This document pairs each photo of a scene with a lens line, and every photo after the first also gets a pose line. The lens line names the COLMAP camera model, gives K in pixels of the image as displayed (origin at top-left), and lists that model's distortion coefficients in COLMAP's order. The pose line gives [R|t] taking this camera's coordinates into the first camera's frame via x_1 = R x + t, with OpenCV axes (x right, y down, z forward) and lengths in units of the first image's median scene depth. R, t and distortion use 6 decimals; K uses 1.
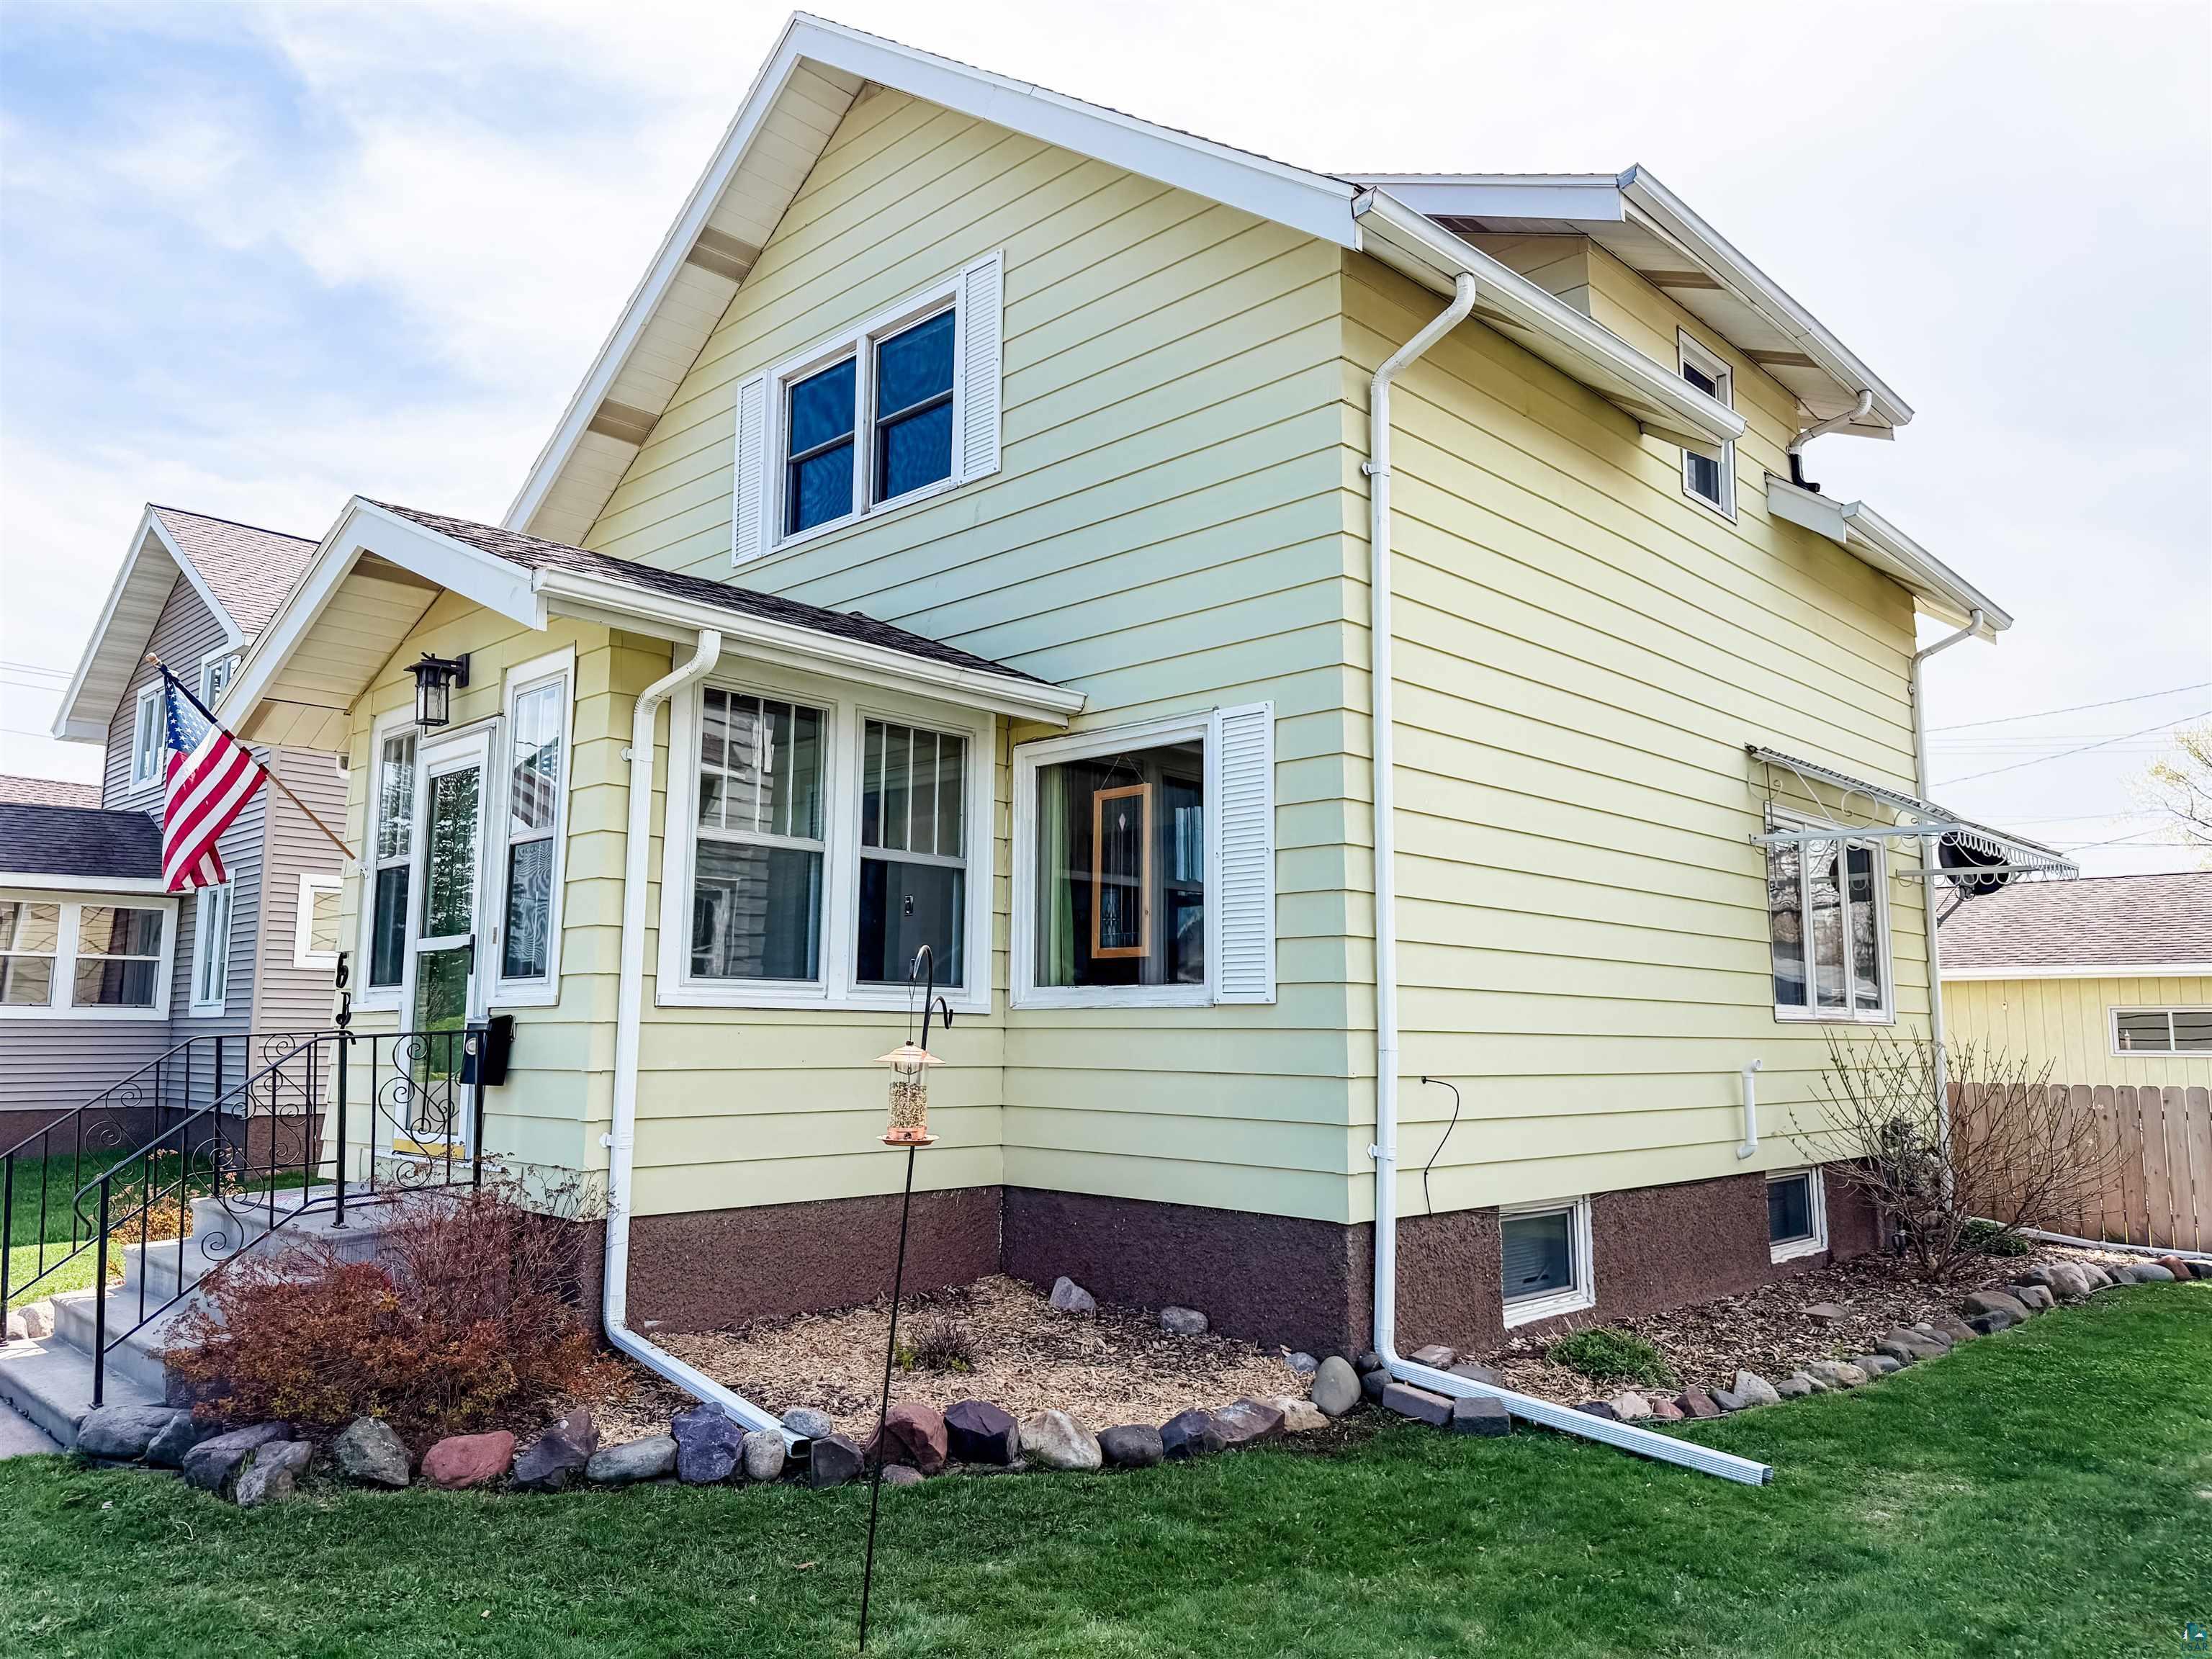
lens RADIAL K [[1557.2, 0, 1111.1], [0, 1557.2, 826.3], [0, 0, 1]] dist [0.037714, -0.001702]
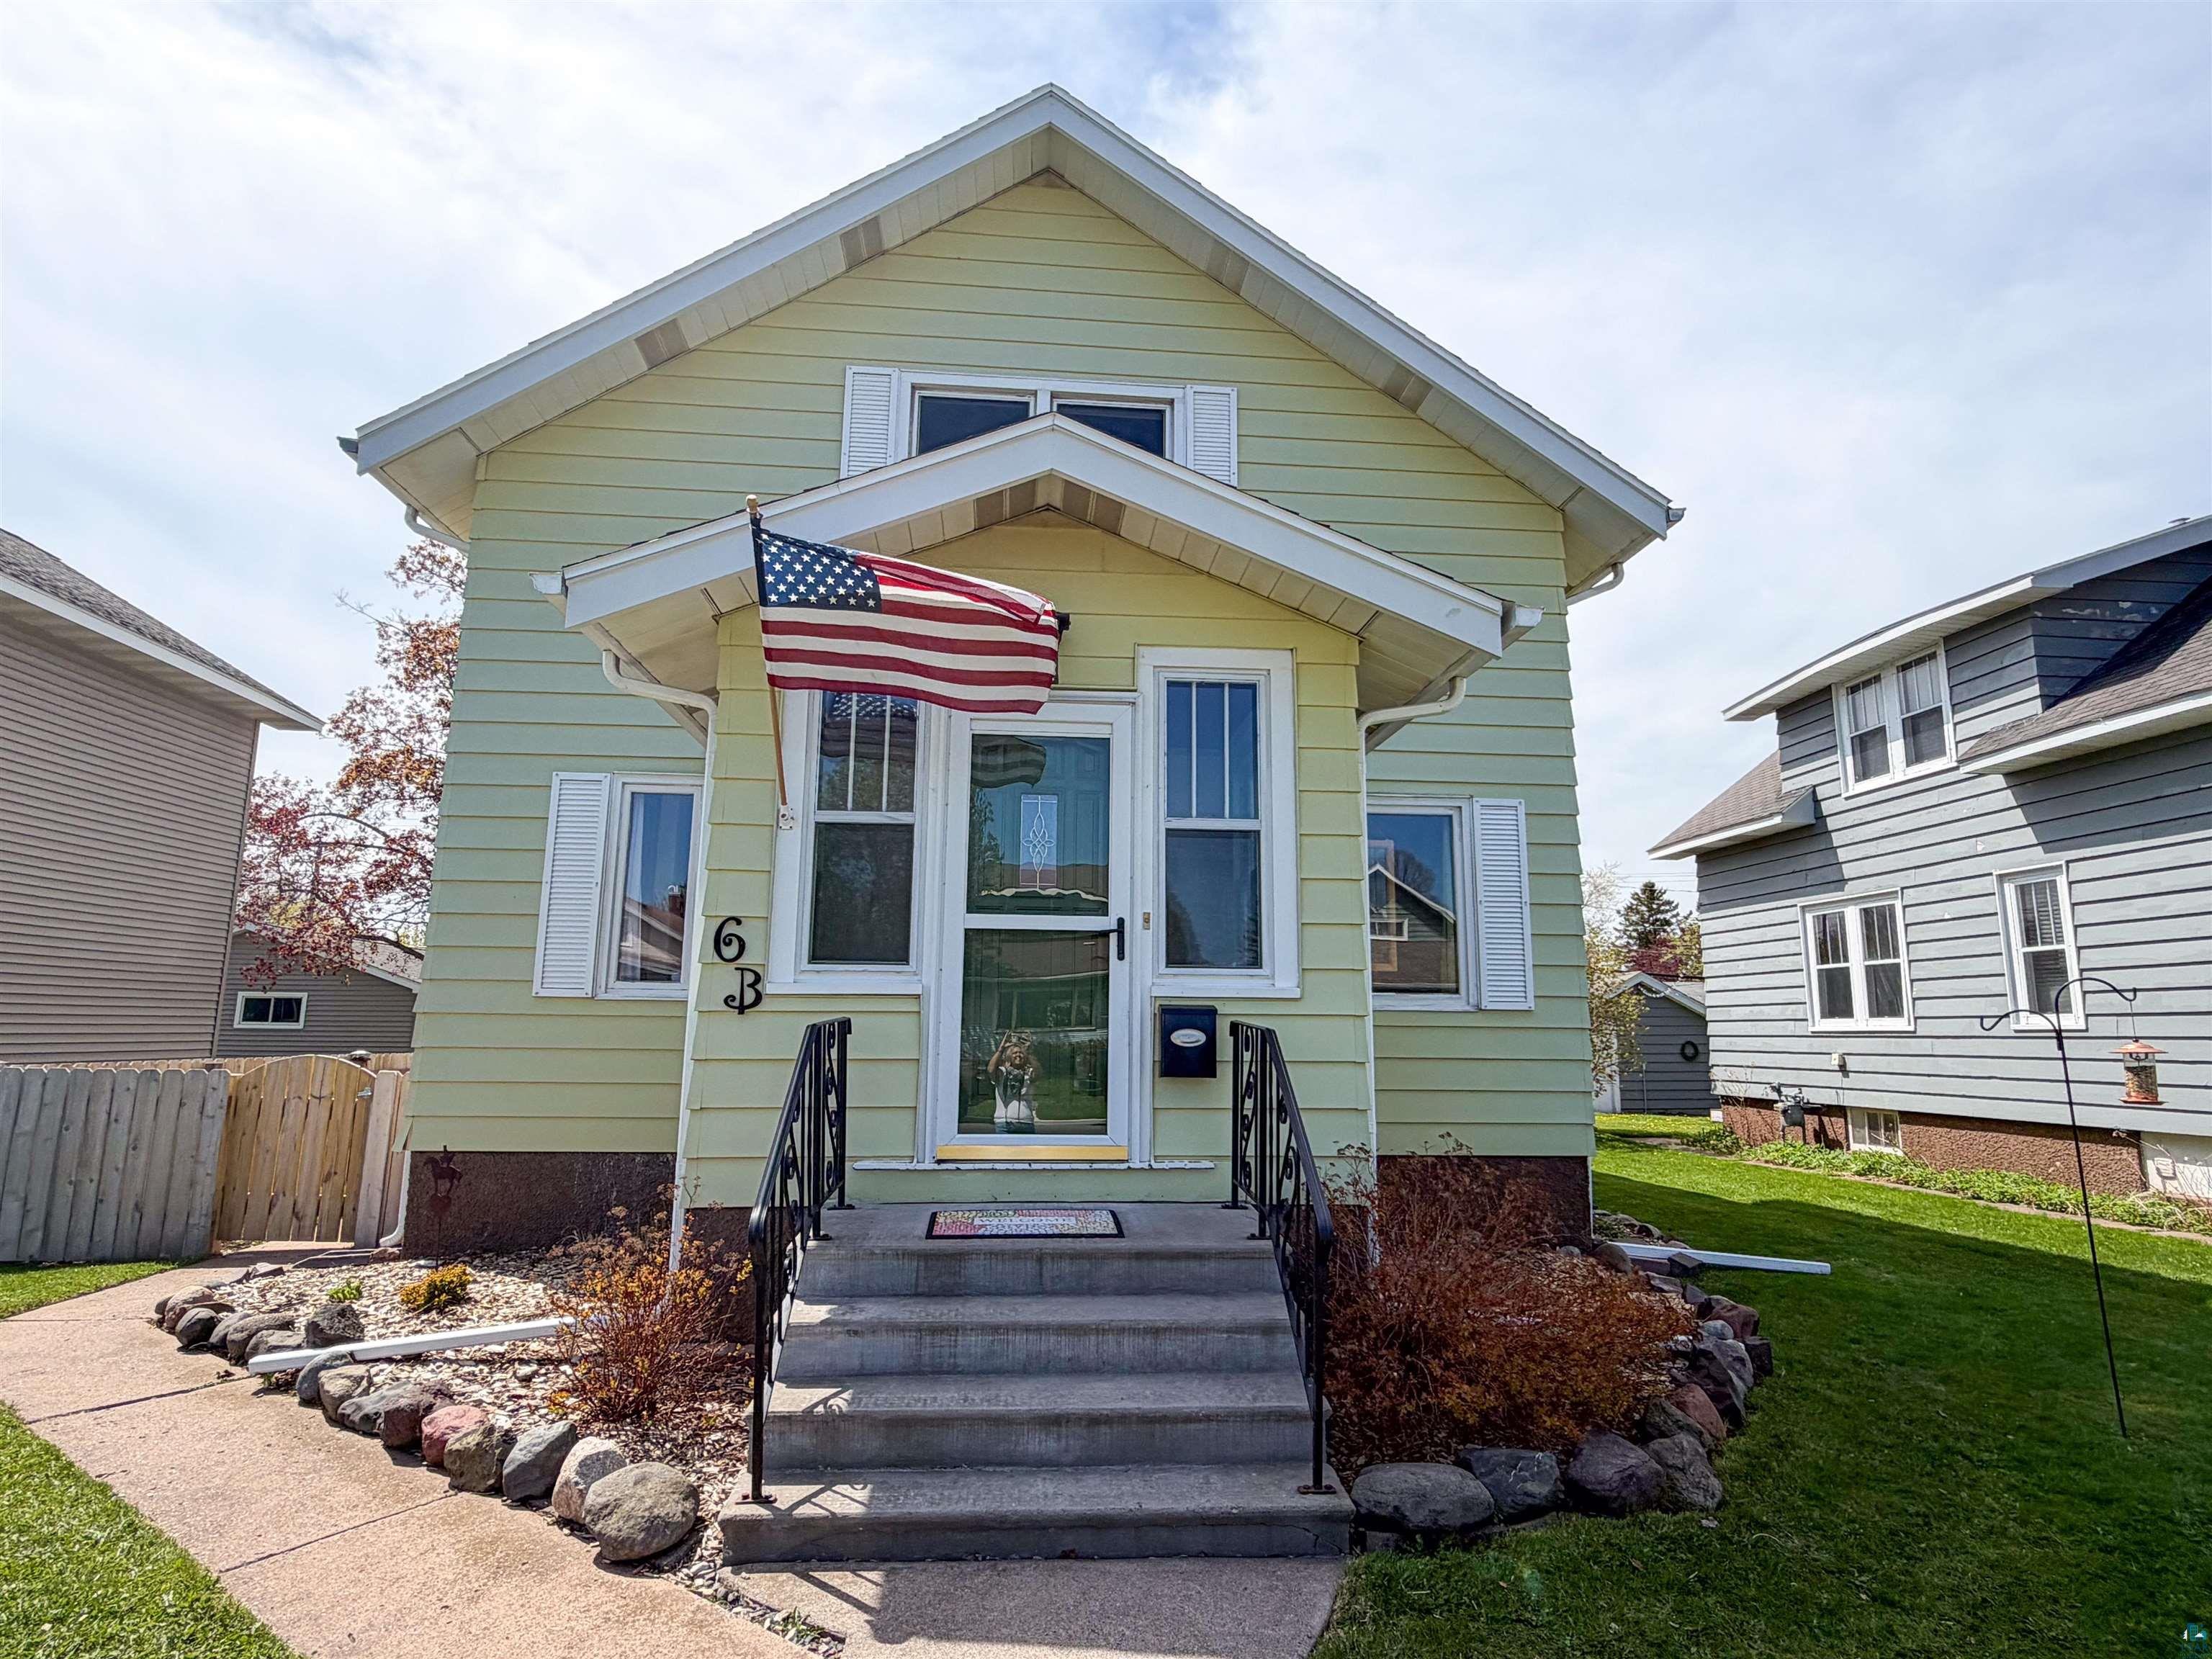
lens RADIAL K [[1190.3, 0, 1103.2], [0, 1190.3, 822.7], [0, 0, 1]] dist [-0.009935, 0.012200]
pose [[0.648720, 0.138680, 0.748285, -0.740039], [-0.103571, 0.990196, -0.093724, 0.064391], [-0.753946, -0.016700, 0.656724, 0.428427]]
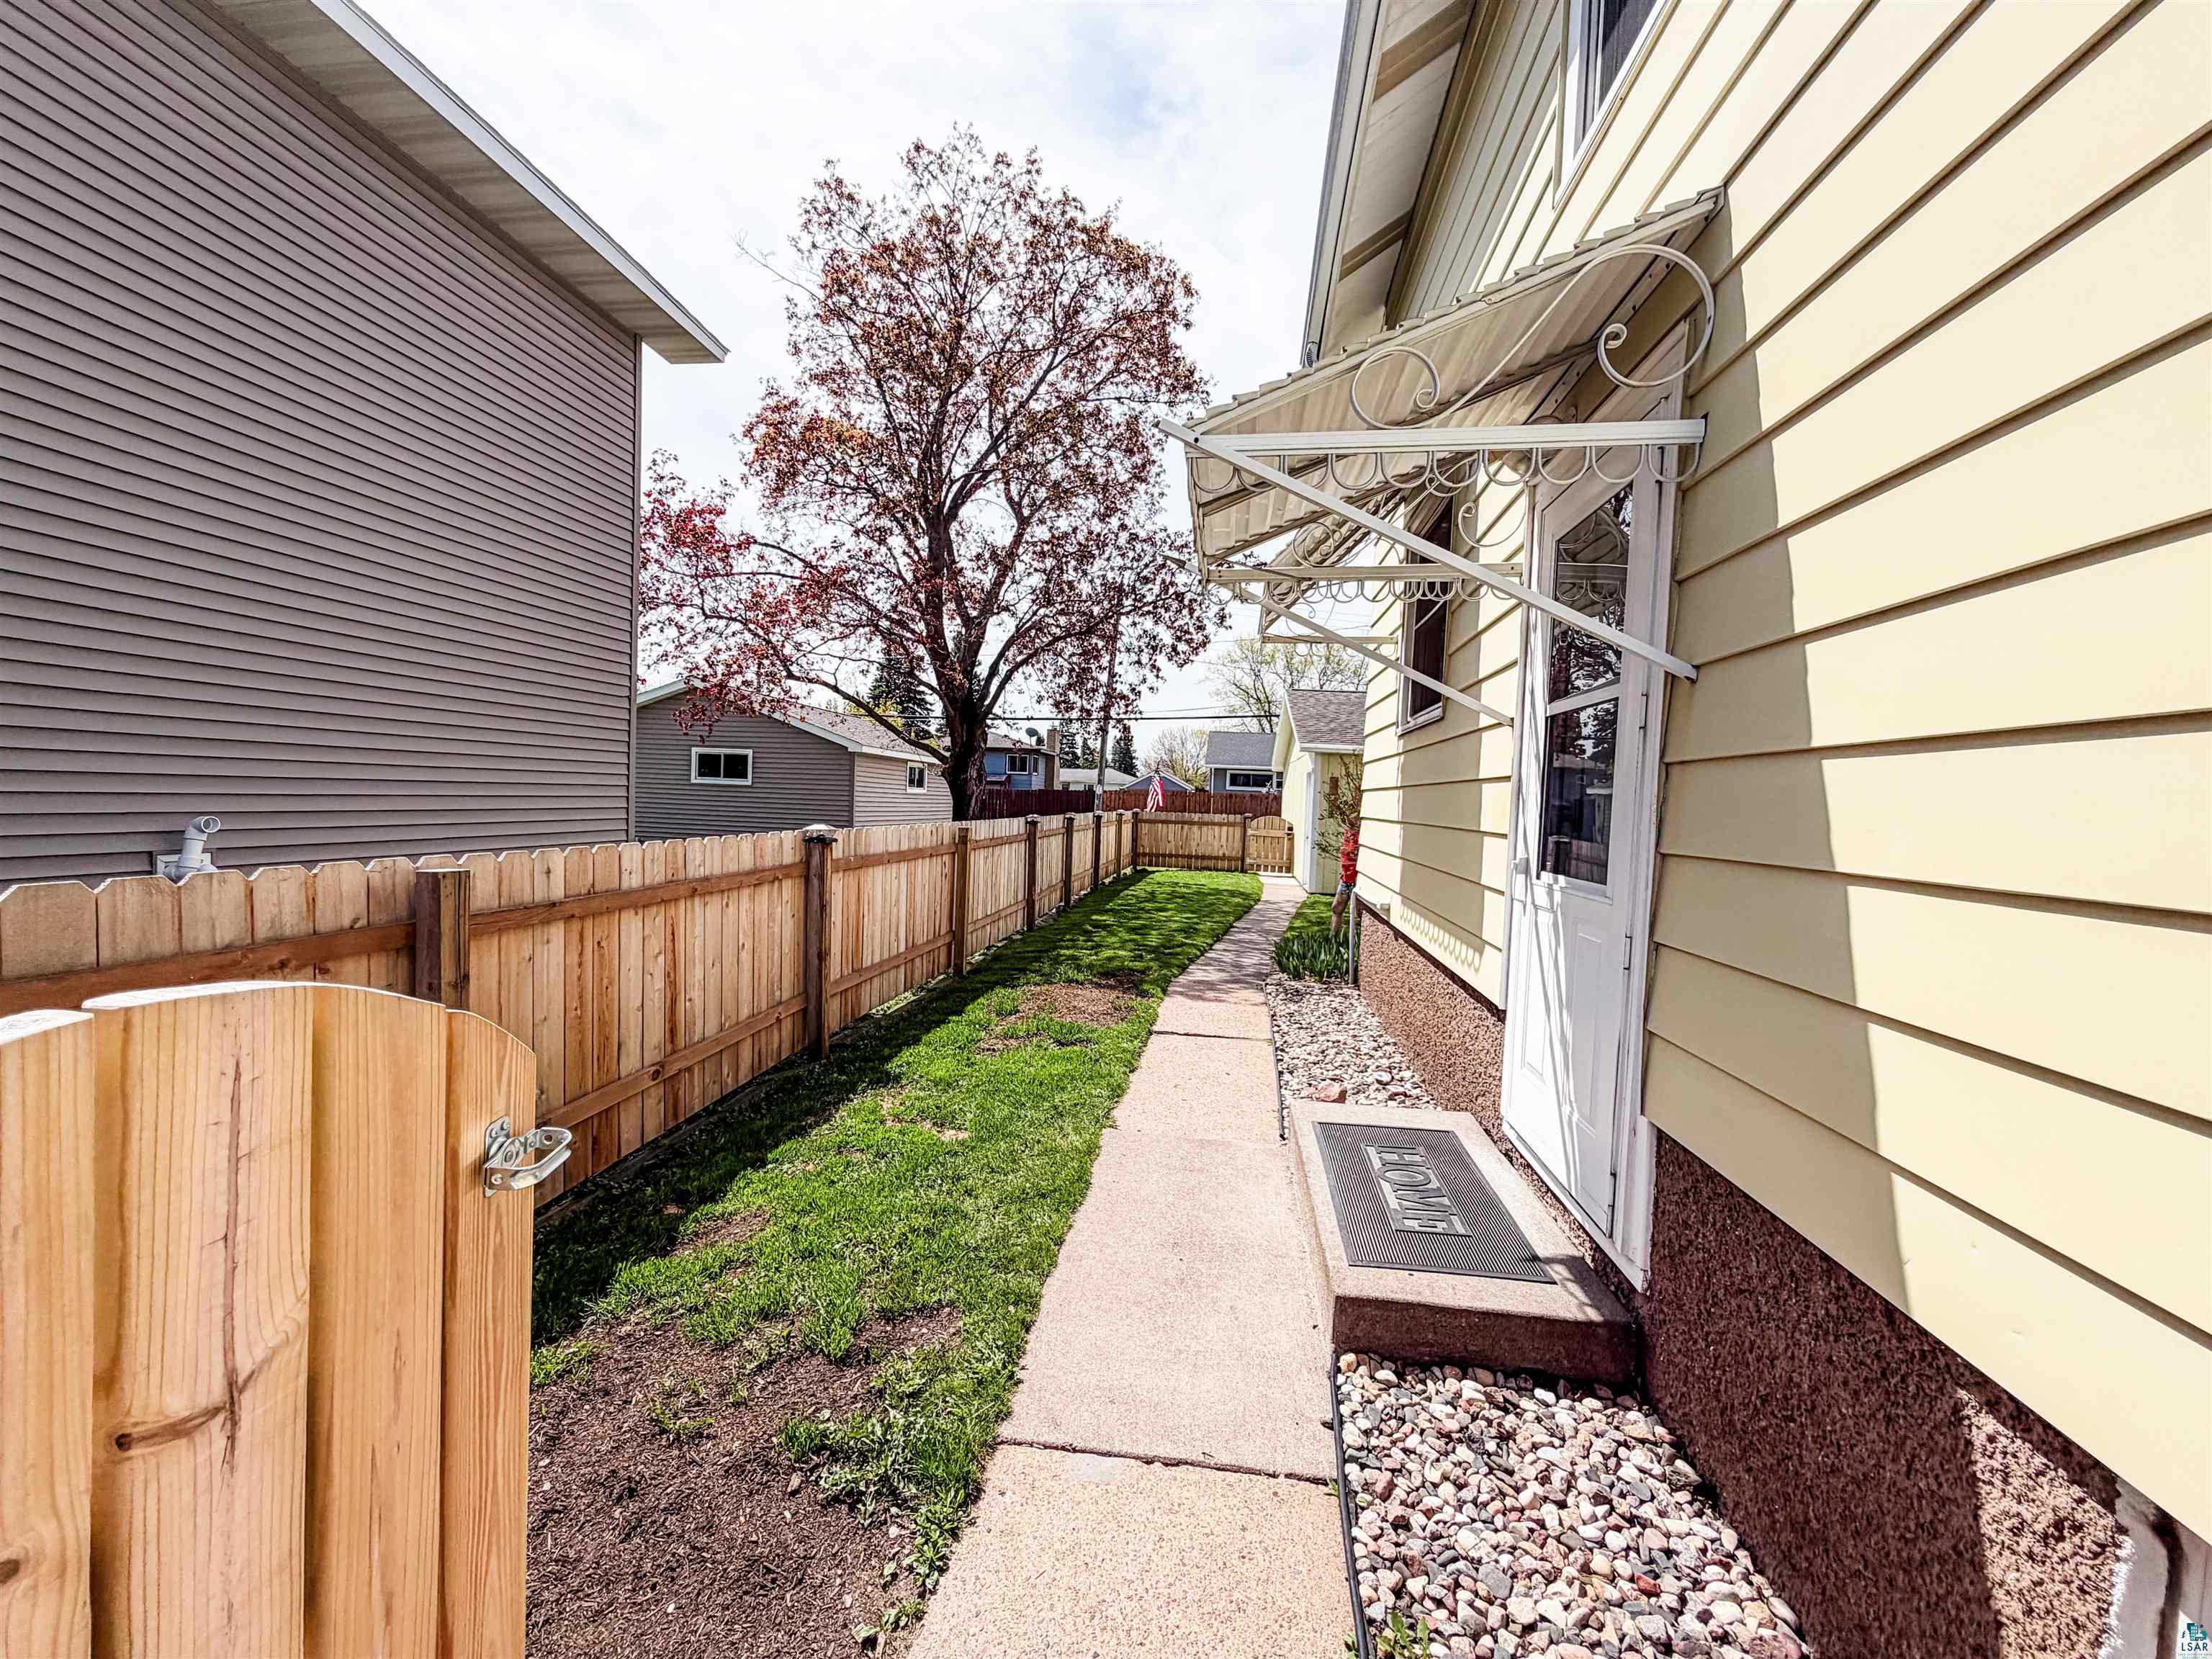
lens RADIAL K [[886.3, 0, 1113.1], [0, 886.3, 825.9], [0, 0, 1]] dist [-0.012096, -0.000084]
pose [[0.793014, 0.009635, 0.609127, -0.433703], [-0.111645, 0.985239, 0.129765, 0.190695], [-0.598885, -0.170912, 0.782385, 1.396085]]
